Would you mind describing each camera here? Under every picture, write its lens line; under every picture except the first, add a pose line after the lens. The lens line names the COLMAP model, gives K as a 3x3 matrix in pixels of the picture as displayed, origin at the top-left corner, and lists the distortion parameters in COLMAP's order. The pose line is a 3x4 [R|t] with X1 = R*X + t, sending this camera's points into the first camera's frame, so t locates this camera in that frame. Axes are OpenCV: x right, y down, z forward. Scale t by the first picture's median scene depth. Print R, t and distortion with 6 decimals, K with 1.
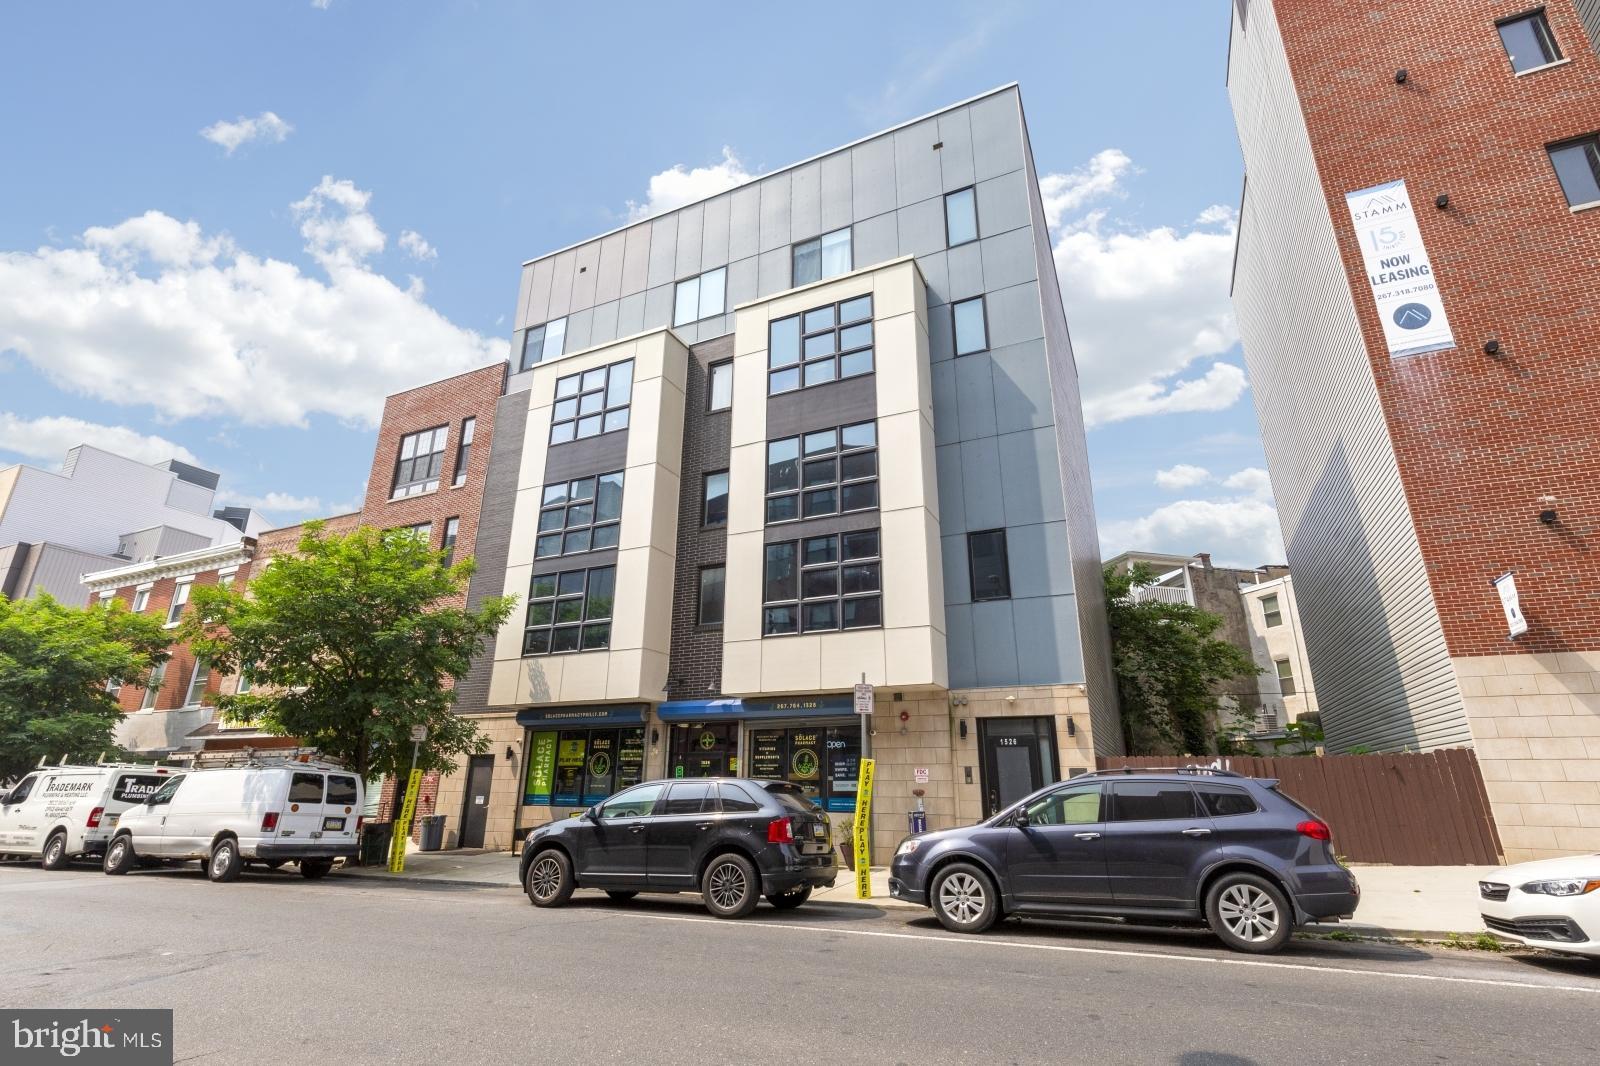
lens RADIAL K [[746.4, 0, 800.0], [0, 746.4, 533.0], [0, 0, 1]] dist [0.031574, -0.000025]
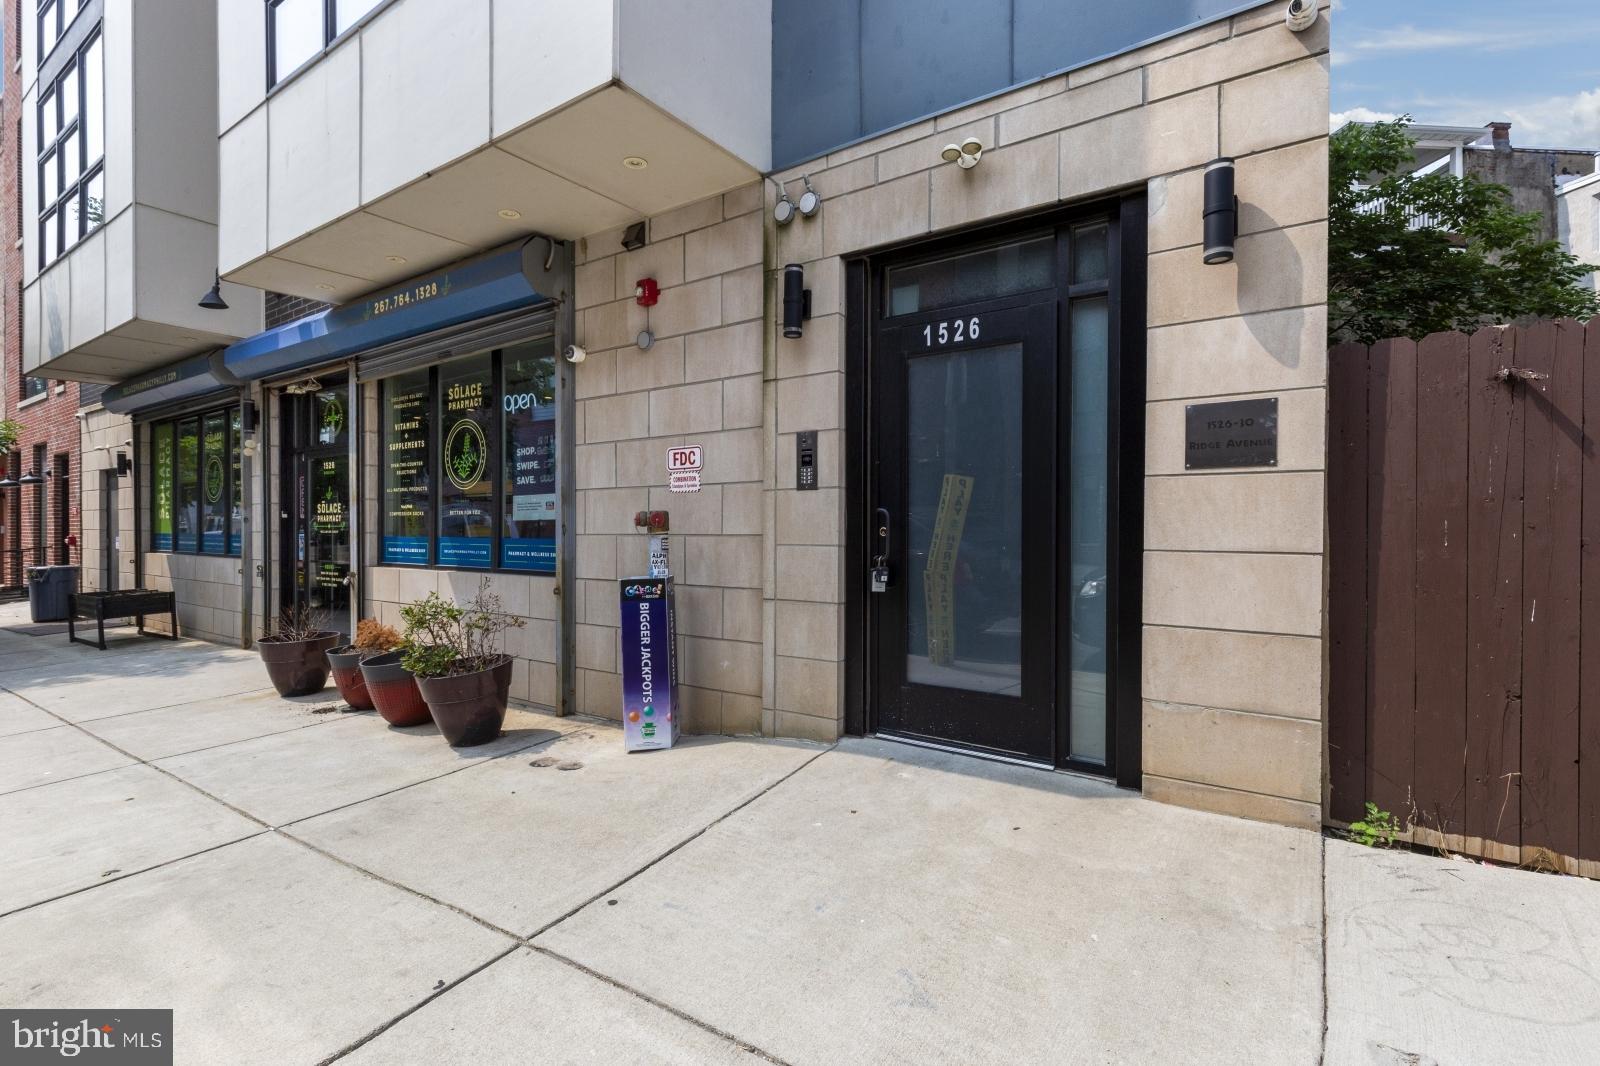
lens RADIAL K [[746.1, 0, 792.1], [0, 746.1, 534.4], [0, 0, 1]] dist [0.000183, -0.000134]
pose [[0.986134, -0.002153, -0.165936, 0.255626], [0.056199, 0.945165, 0.321721, 0.248680], [0.156145, -0.326586, 0.932181, 0.699808]]
